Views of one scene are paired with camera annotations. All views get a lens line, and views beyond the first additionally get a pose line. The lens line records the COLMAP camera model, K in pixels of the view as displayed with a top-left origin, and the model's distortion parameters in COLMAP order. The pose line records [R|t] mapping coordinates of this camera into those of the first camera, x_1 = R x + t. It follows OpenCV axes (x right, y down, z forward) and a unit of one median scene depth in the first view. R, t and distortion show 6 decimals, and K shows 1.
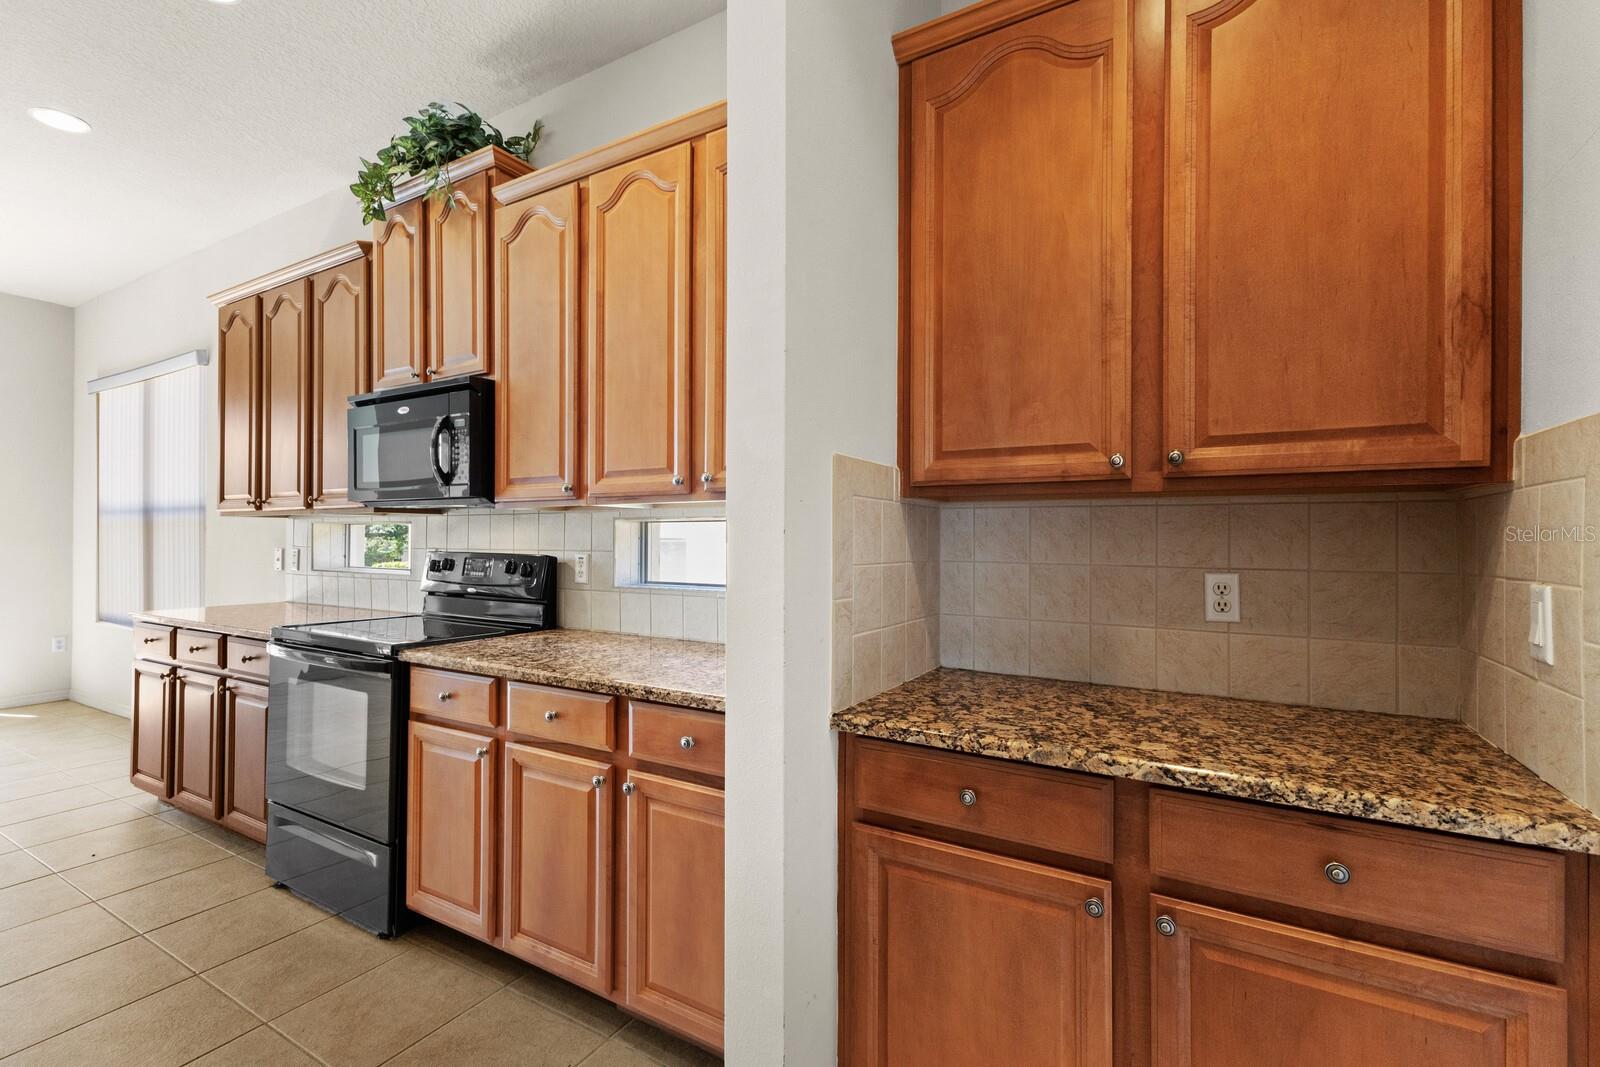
lens RADIAL K [[702.3, 0, 798.4], [0, 702.3, 535.5], [0, 0, 1]] dist [0.013140, -0.000492]
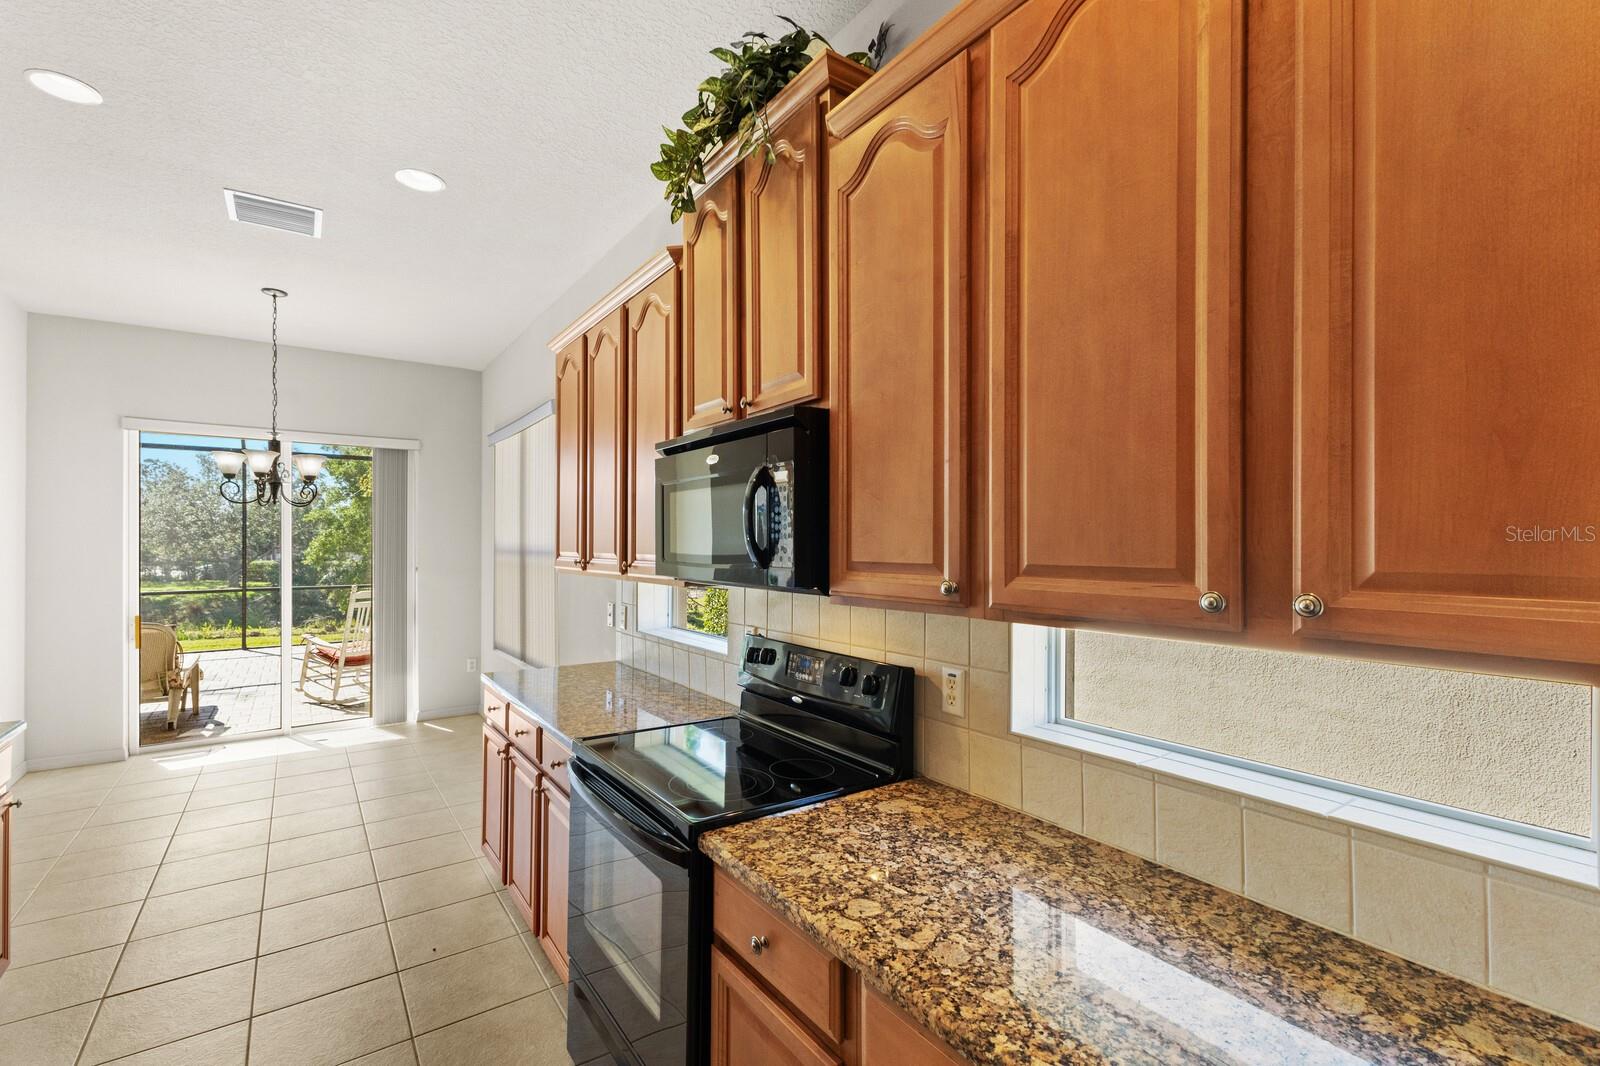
lens RADIAL K [[702.3, 0, 798.4], [0, 702.3, 535.0], [0, 0, 1]] dist [0.013140, -0.000492]
pose [[0.909888, -0.006283, -0.414807, -0.171137], [0.002881, 0.999957, -0.008827, -0.089518], [0.414845, 0.006837, 0.909866, 0.361784]]
